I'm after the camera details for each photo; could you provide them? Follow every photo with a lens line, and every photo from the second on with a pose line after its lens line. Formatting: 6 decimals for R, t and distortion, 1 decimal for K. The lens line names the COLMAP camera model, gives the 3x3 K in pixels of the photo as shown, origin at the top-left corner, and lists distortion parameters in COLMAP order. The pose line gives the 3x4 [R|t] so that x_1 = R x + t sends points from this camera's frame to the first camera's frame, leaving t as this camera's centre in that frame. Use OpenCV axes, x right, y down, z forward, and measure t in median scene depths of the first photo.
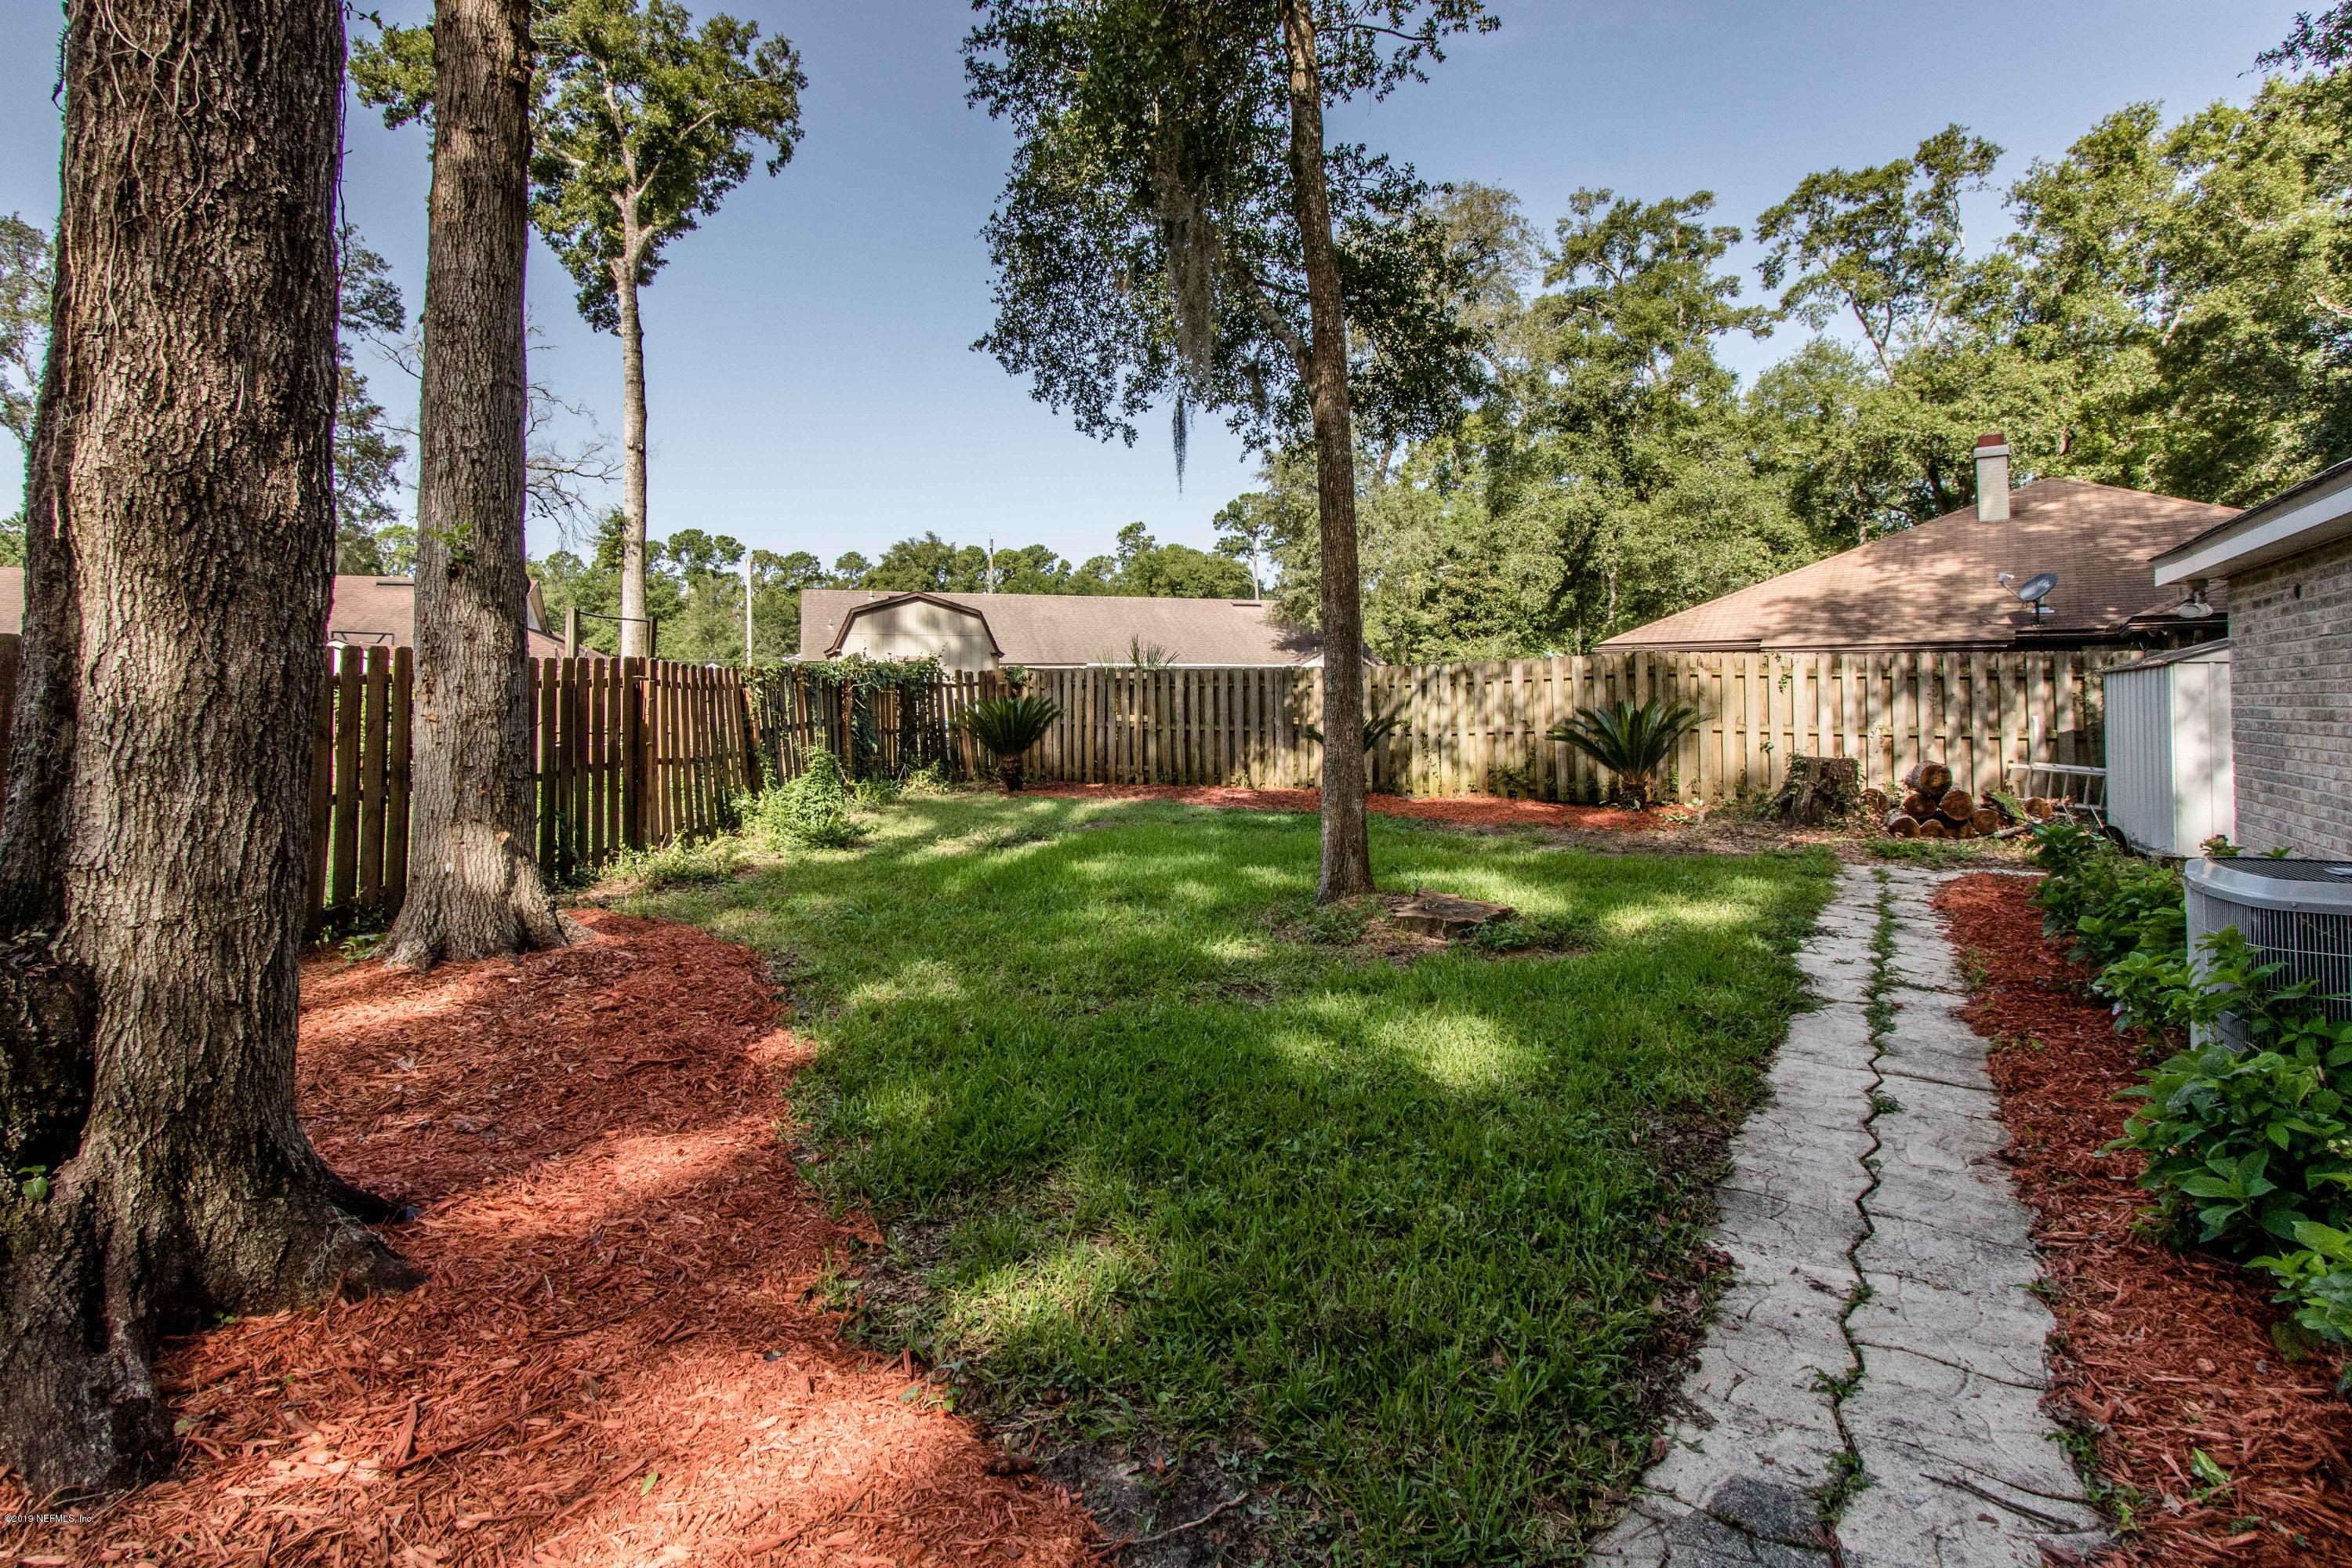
lens RADIAL K [[1172.0, 0, 1176.6], [0, 1172.0, 652.8], [0, 0, 1]] dist [0.017316, -0.013280]
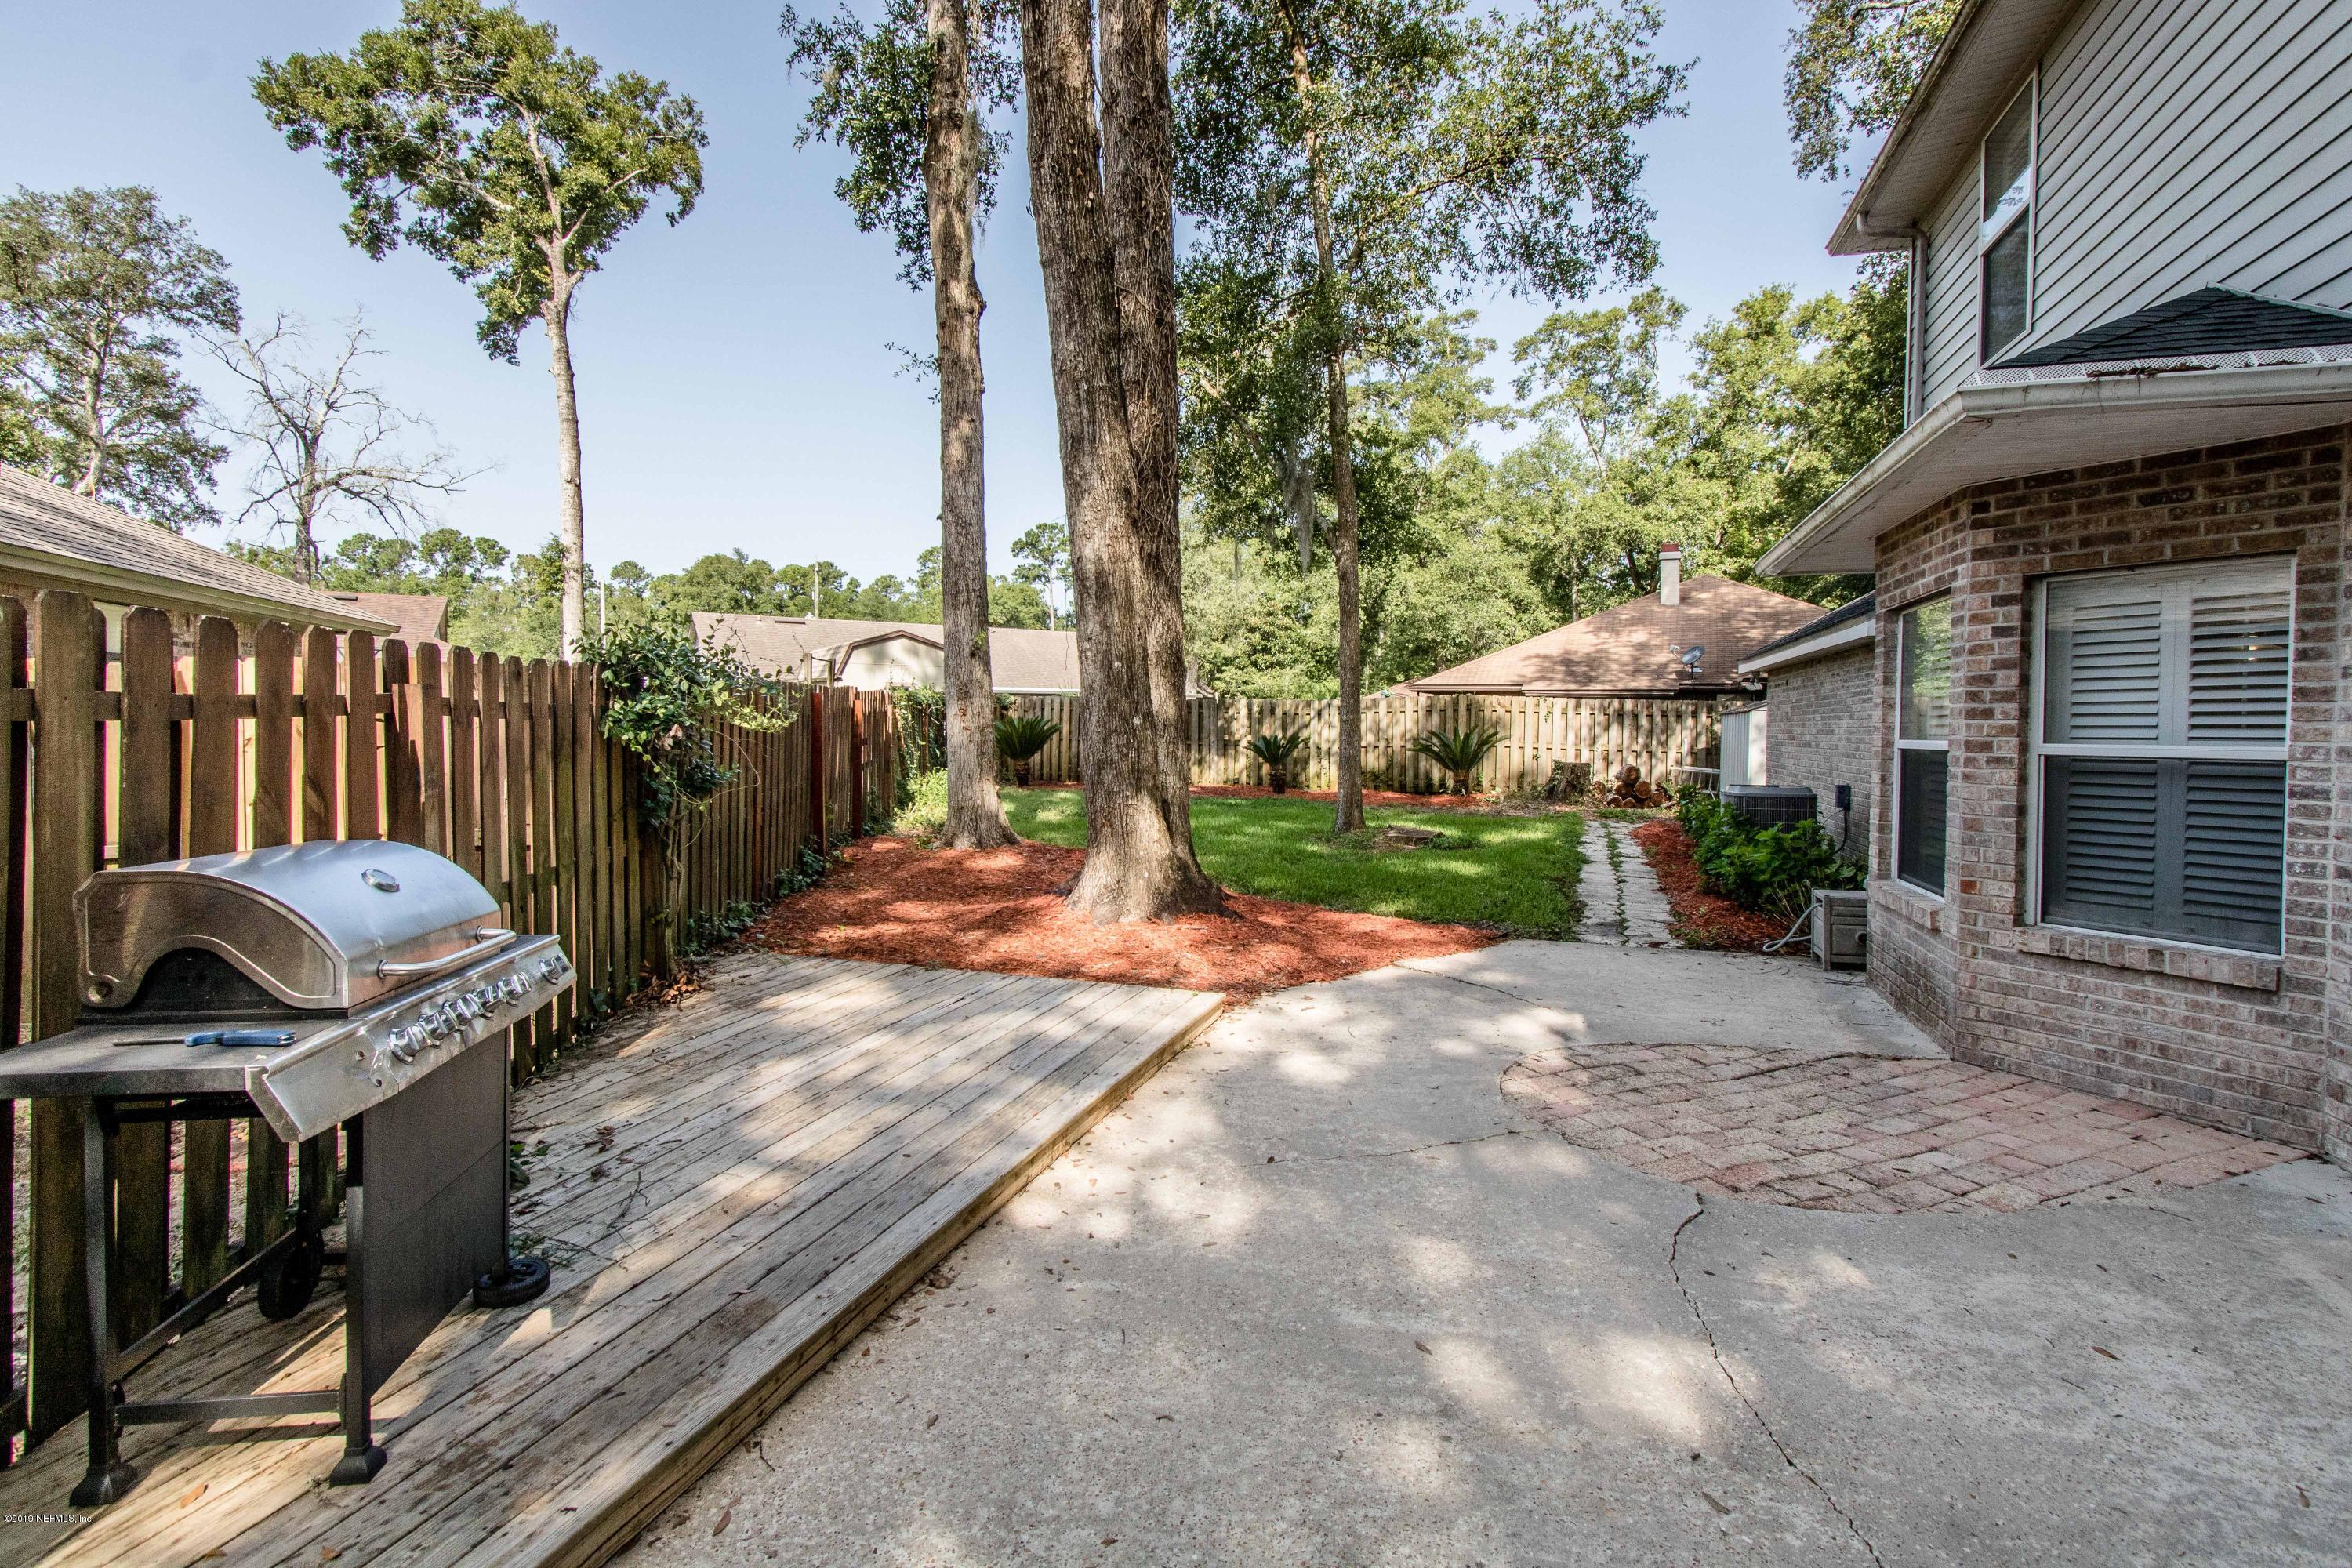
lens RADIAL K [[1166.5, 0, 1175.7], [0, 1166.5, 730.8], [0, 0, 1]] dist [0.002219, 0.000517]
pose [[0.977835, 0.013885, 0.208918, -0.132351], [-0.024277, 0.998588, 0.047260, -0.007354], [-0.207967, -0.051284, 0.976790, -0.189844]]
